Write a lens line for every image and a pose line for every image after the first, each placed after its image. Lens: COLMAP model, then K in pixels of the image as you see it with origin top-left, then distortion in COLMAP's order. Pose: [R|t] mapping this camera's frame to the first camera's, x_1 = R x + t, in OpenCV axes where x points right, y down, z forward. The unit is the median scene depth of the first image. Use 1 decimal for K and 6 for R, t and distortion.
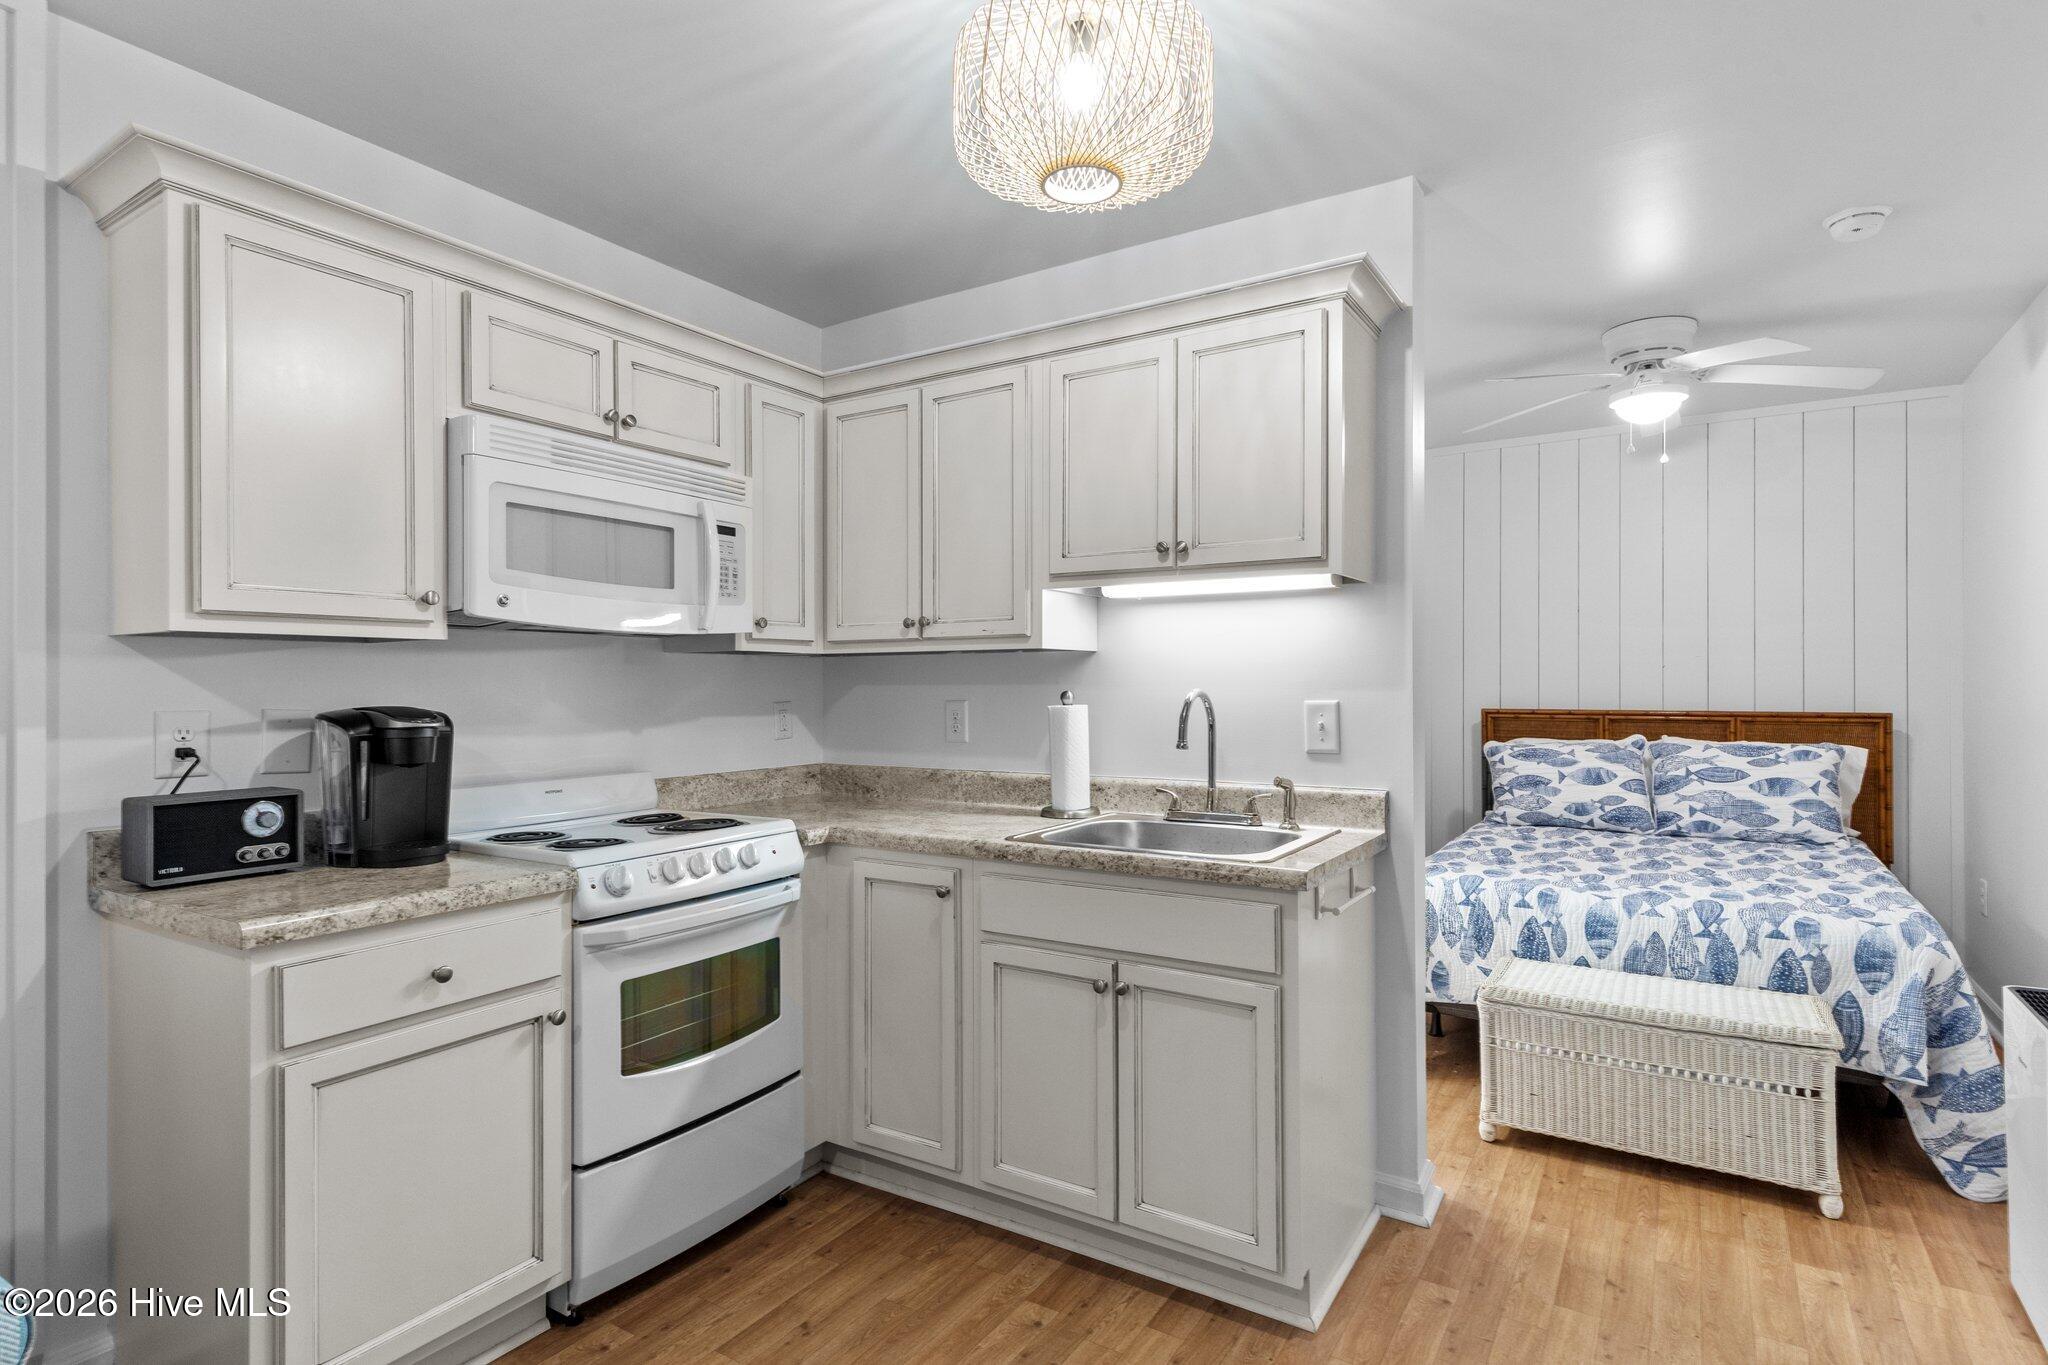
lens RADIAL K [[1030.6, 0, 1026.6], [0, 1030.6, 679.8], [0, 0, 1]] dist [0.022552, -0.008019]
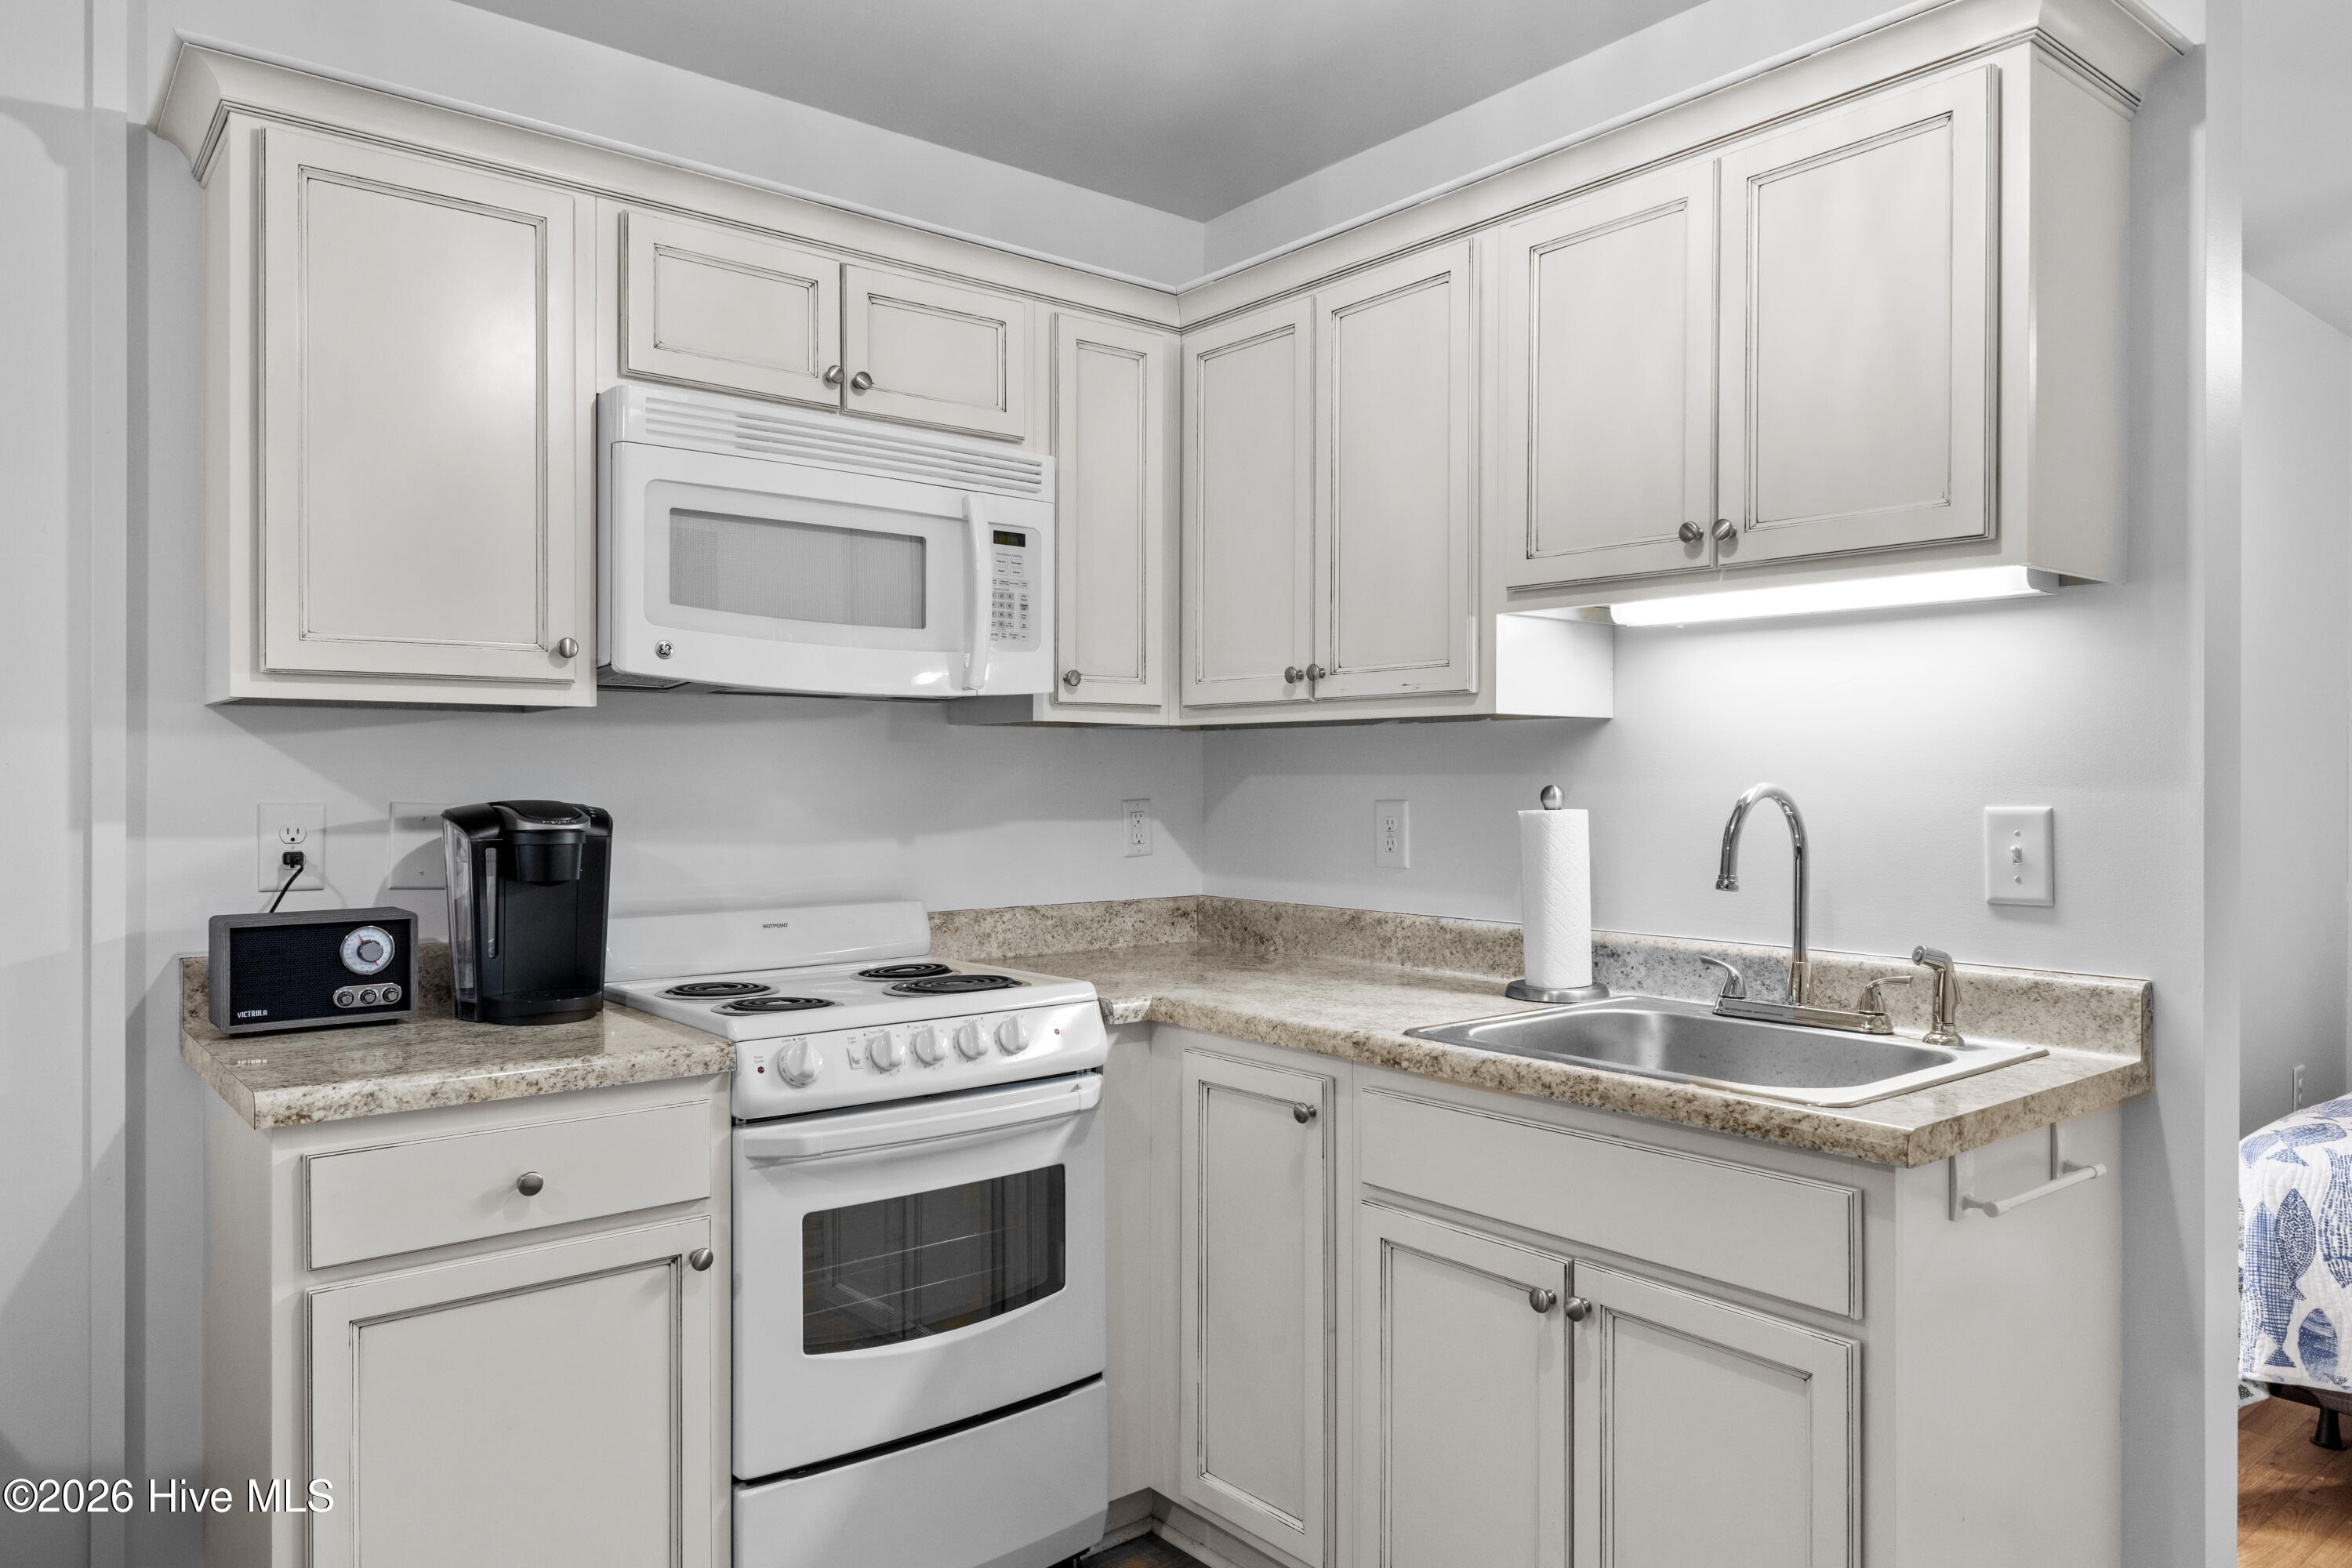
lens RADIAL K [[1544.2, 0, 1179.6], [0, 1544.2, 773.4], [0, 0, 1]] dist [0.011210, -0.008023]
pose [[0.949617, 0.004106, -0.313386, 0.125540], [-0.003092, 0.999988, 0.003734, 0.001344], [0.313398, -0.002577, 0.949618, 0.103017]]
